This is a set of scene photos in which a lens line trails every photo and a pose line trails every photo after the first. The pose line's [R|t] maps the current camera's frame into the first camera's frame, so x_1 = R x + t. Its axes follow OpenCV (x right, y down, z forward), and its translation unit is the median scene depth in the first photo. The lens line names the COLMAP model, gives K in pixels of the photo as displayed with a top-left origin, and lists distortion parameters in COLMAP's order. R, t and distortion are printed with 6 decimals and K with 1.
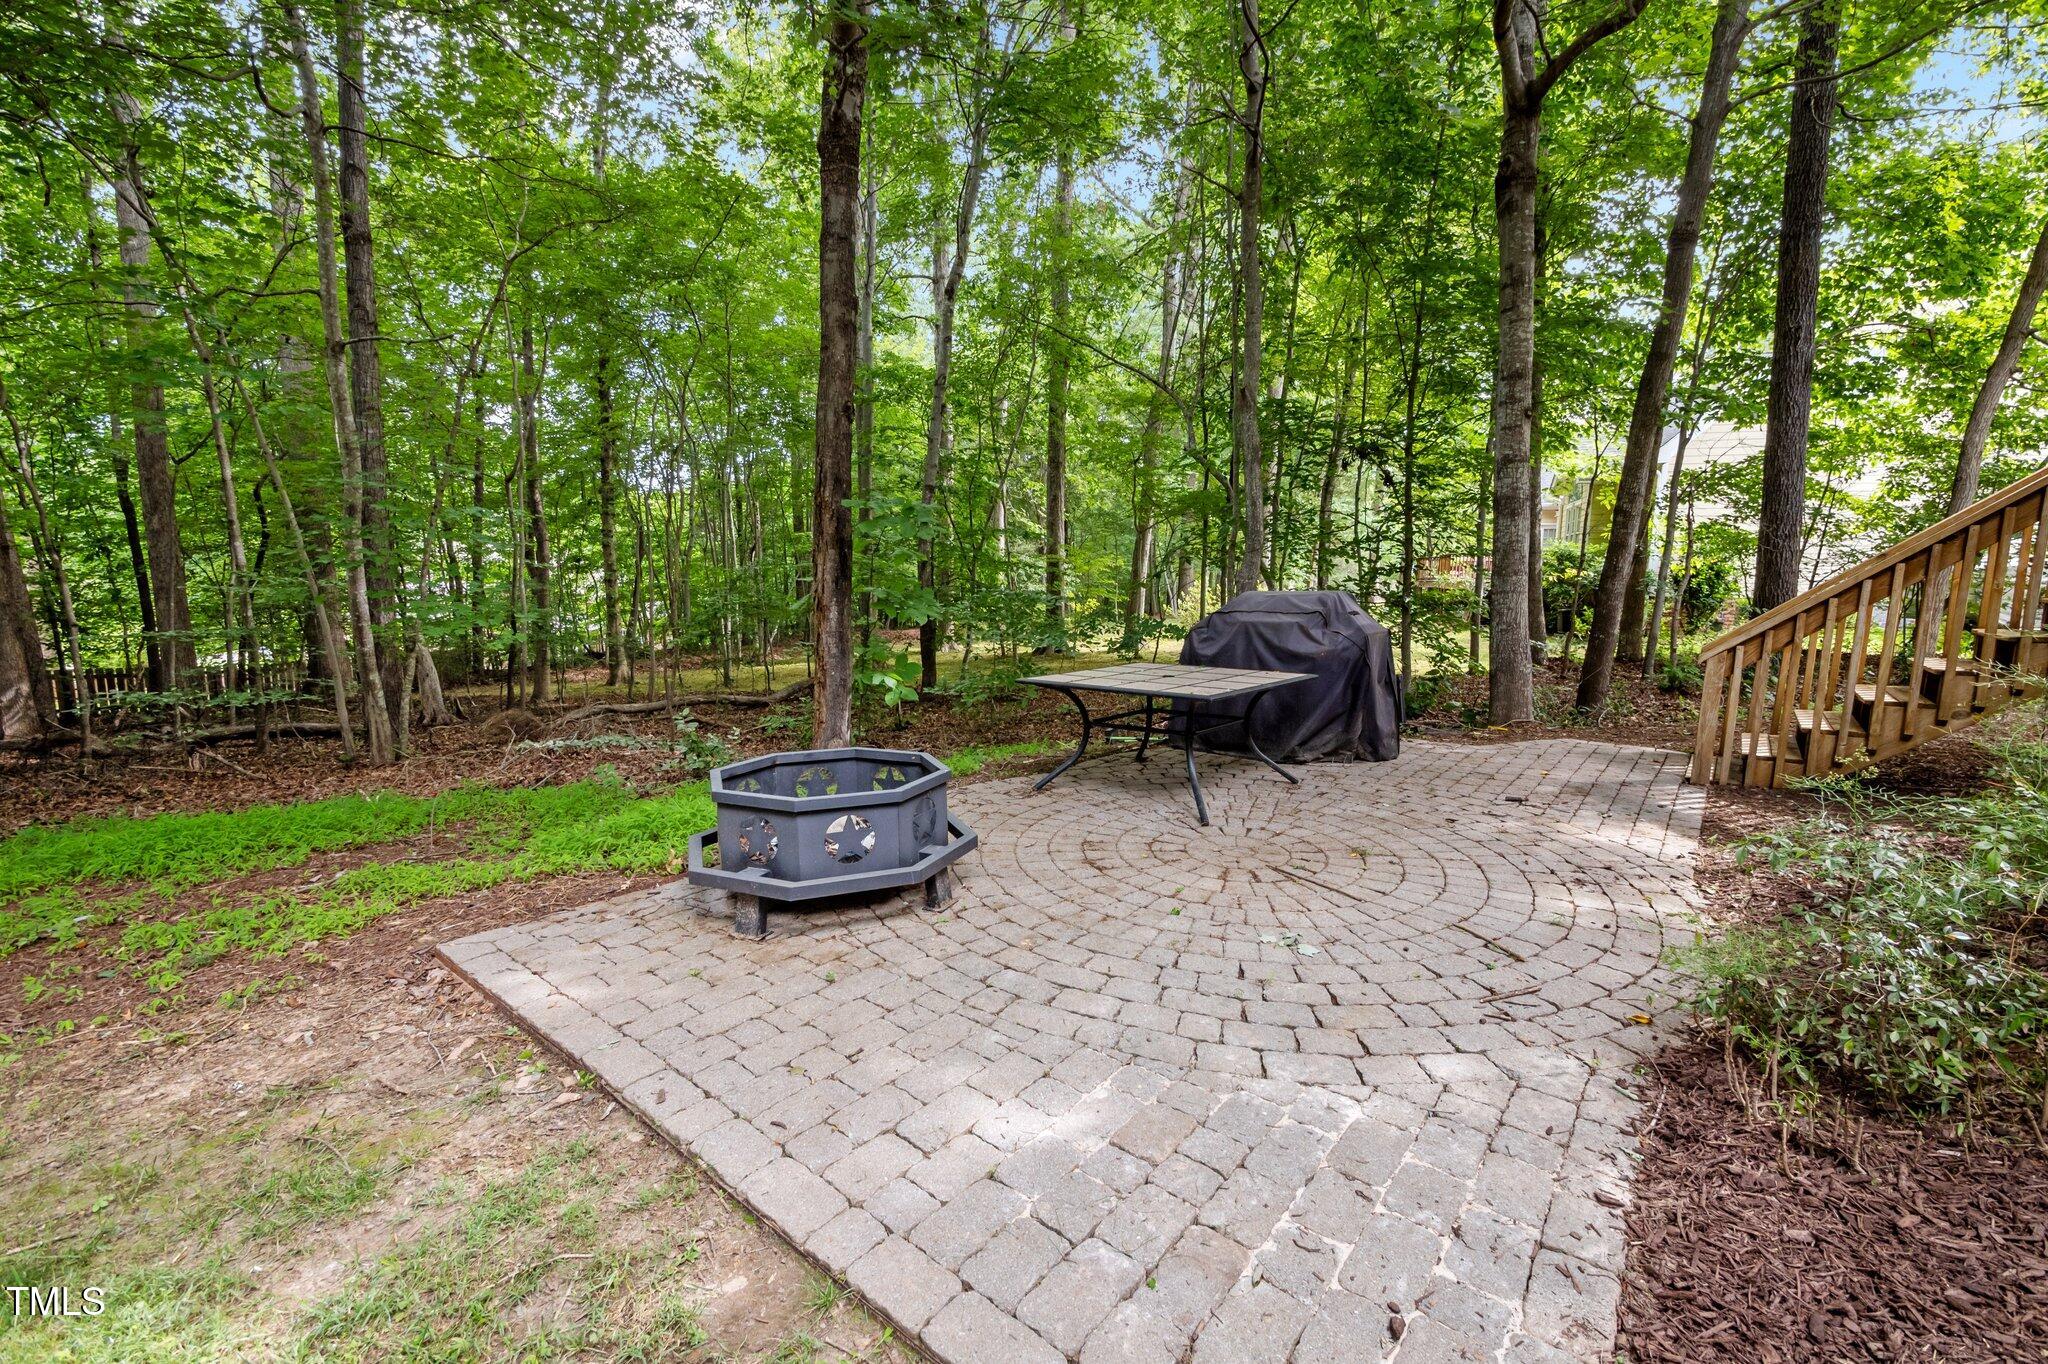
lens RADIAL K [[846.2, 0, 1027.5], [0, 846.2, 686.8], [0, 0, 1]] dist [-0.005344, 0.000423]
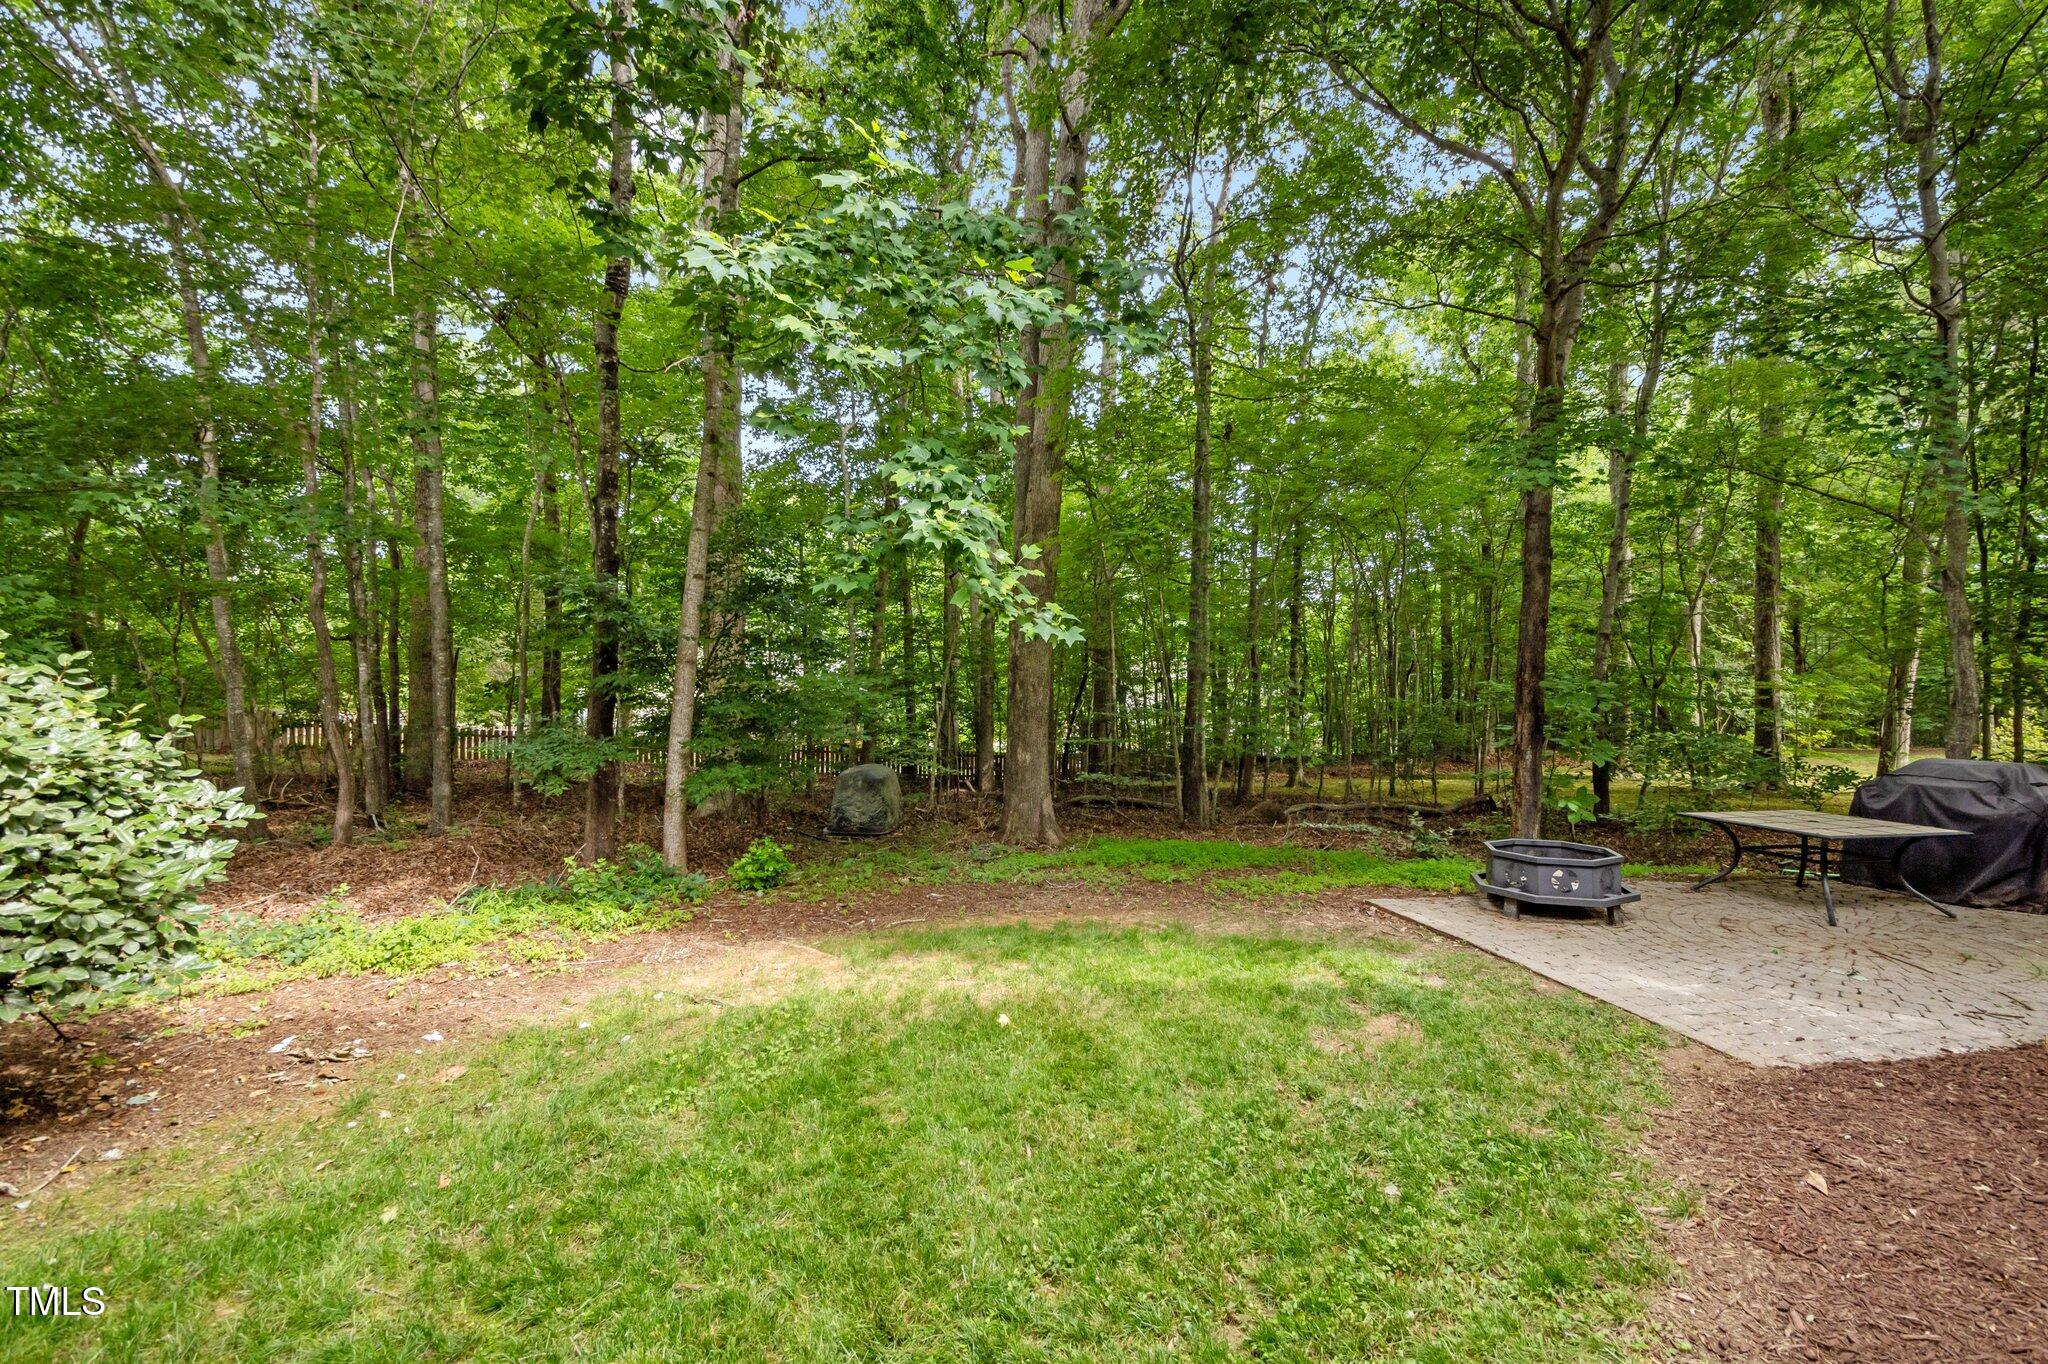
lens RADIAL K [[846.2, 0, 1031.9], [0, 846.2, 671.2], [0, 0, 1]] dist [-0.005344, 0.000423]
pose [[0.761962, -0.007878, -0.647574, 0.082022], [-0.084945, 0.990072, -0.111994, 0.006199], [0.642027, 0.140343, 0.753727, -0.865020]]
